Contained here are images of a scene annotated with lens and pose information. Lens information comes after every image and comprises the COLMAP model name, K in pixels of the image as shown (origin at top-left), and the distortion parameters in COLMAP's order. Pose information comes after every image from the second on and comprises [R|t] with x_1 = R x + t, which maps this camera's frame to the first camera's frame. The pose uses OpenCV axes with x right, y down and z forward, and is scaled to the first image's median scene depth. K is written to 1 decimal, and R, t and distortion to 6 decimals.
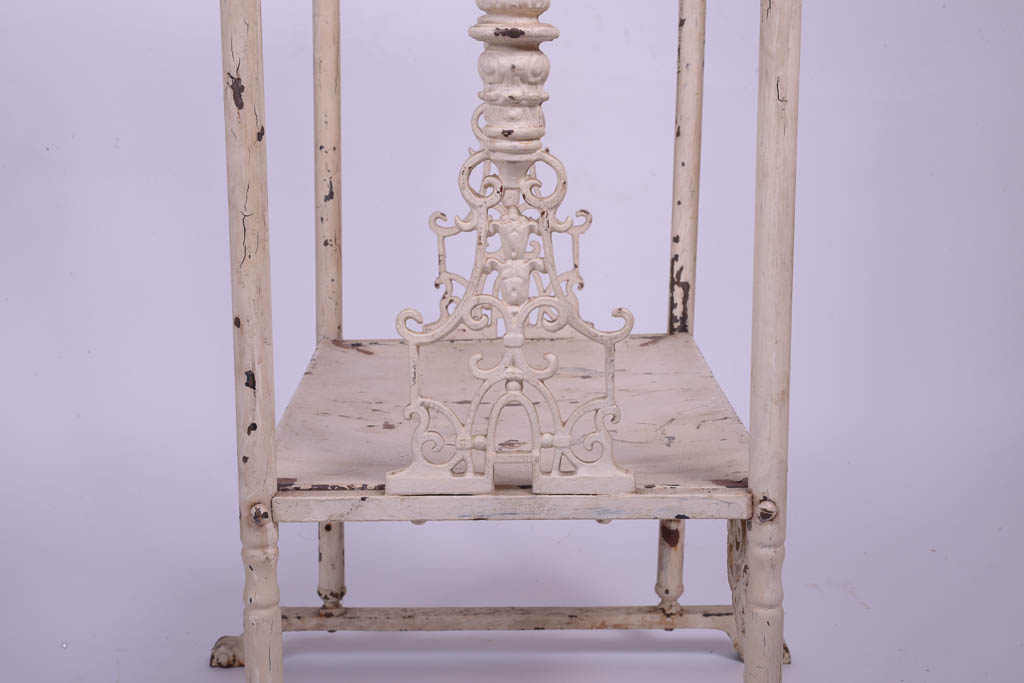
lens RADIAL K [[1763.2, 0, 512.0], [0, 1763.2, 341.5], [0, 0, 1]] dist [0.099632, 0.083702]
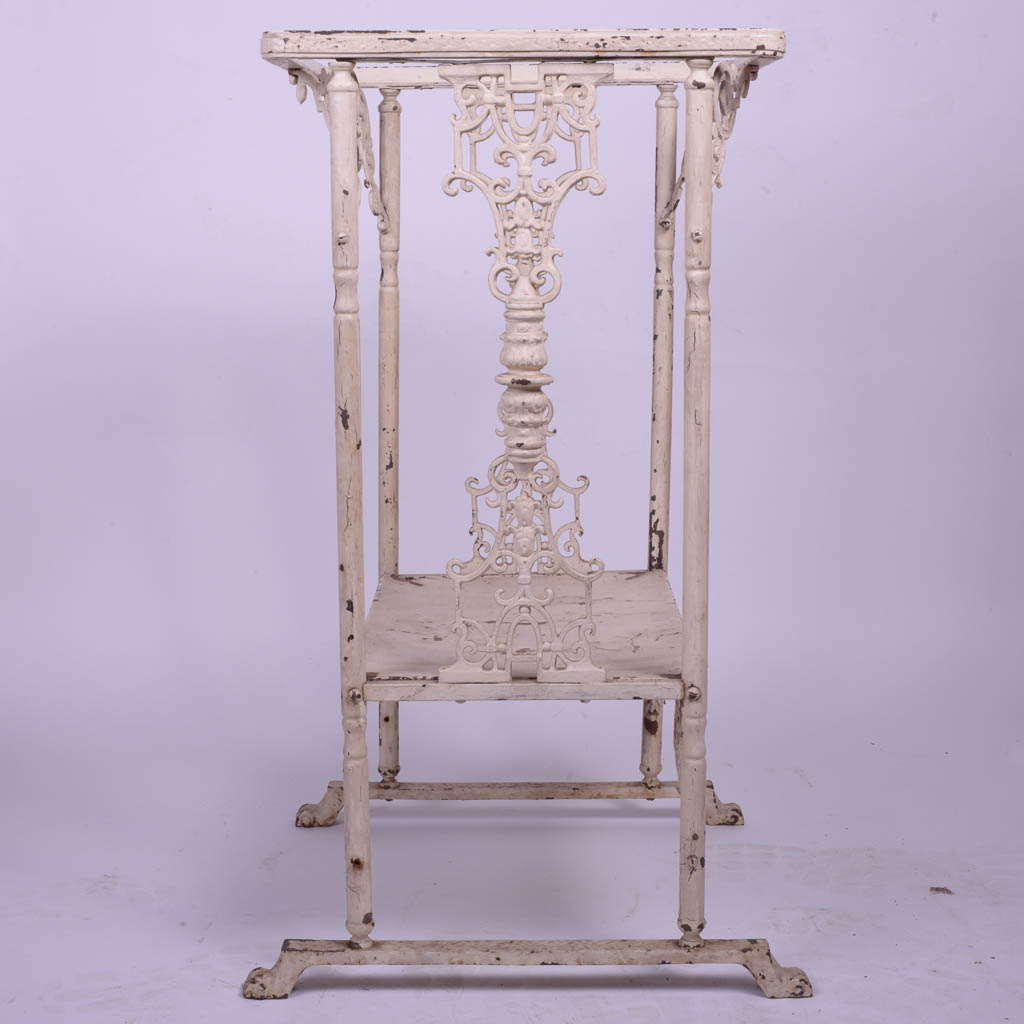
lens RADIAL K [[1996.8, 0, 532.8], [0, 1996.8, 480.7], [0, 0, 1]] dist [-0.014795, 0.157668]
pose [[0.999976, 0.000488, -0.006964, 0.019491], [-0.000762, 0.999223, -0.039402, -0.017572], [0.006940, 0.039406, 0.999199, -0.689711]]
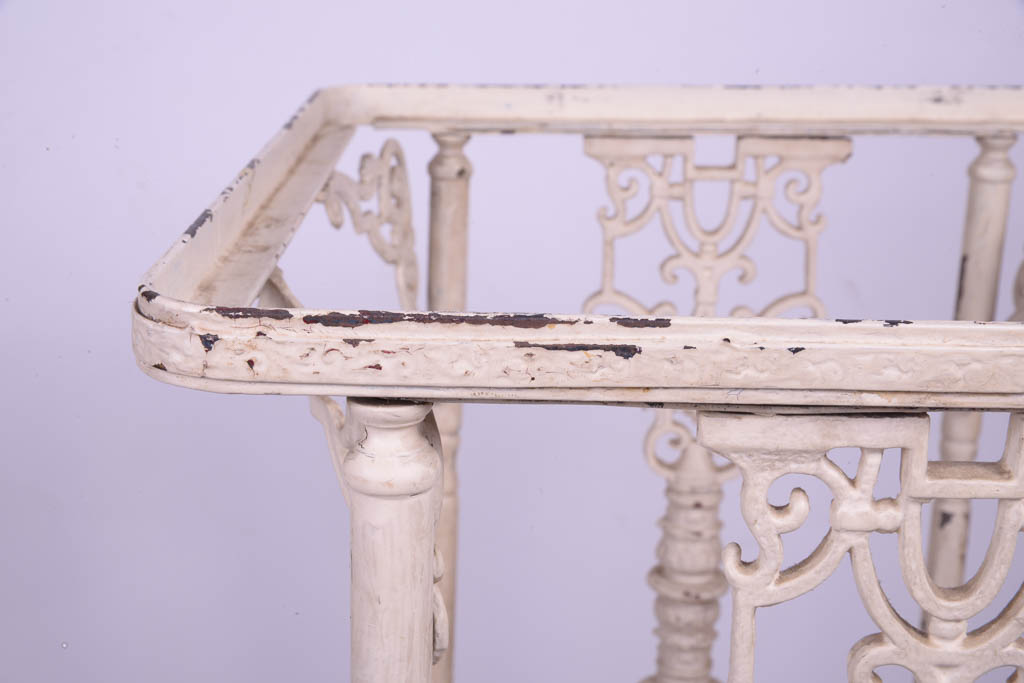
lens RADIAL K [[1614.0, 0, 512.0], [0, 1614.0, 341.5], [0, 0, 1]] dist [0.030041, 0.091682]
pose [[0.999649, 0.020837, 0.016347, -0.121182], [-0.022175, 0.996010, 0.086448, -0.463640], [-0.014481, -0.086781, 0.996122, 0.489990]]
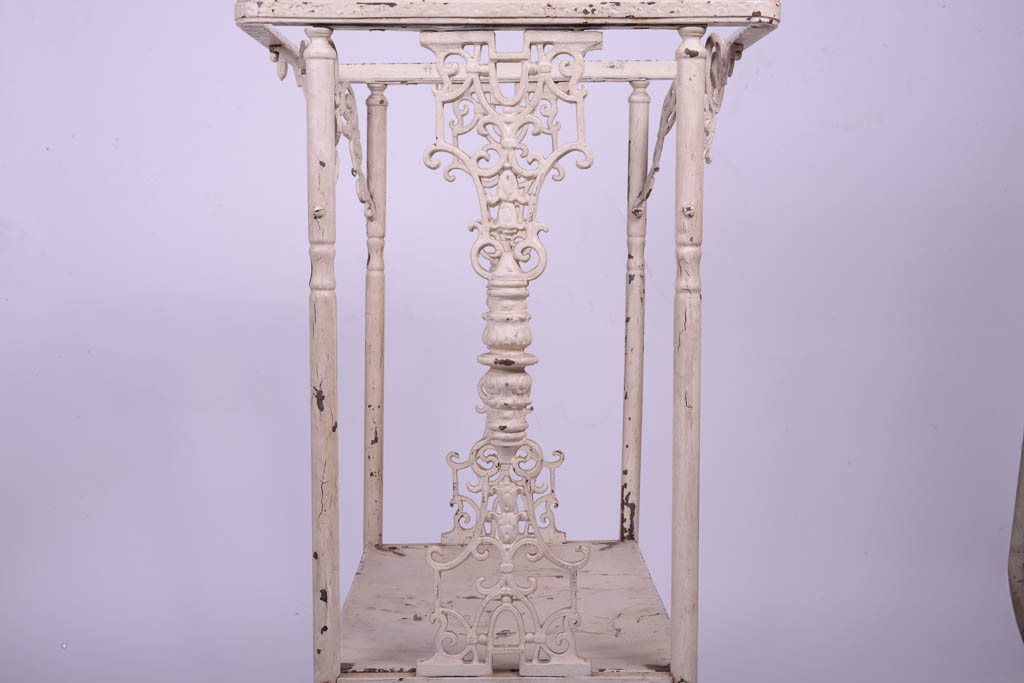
lens RADIAL K [[1439.1, 0, 512.0], [0, 1439.1, 341.5], [0, 0, 1]] dist [0.056208, 0.065204]
pose [[0.999990, 0.003749, 0.002596, 0.001567], [-0.003466, 0.994819, -0.101606, -0.063894], [-0.002963, 0.101596, 0.994821, -0.187747]]
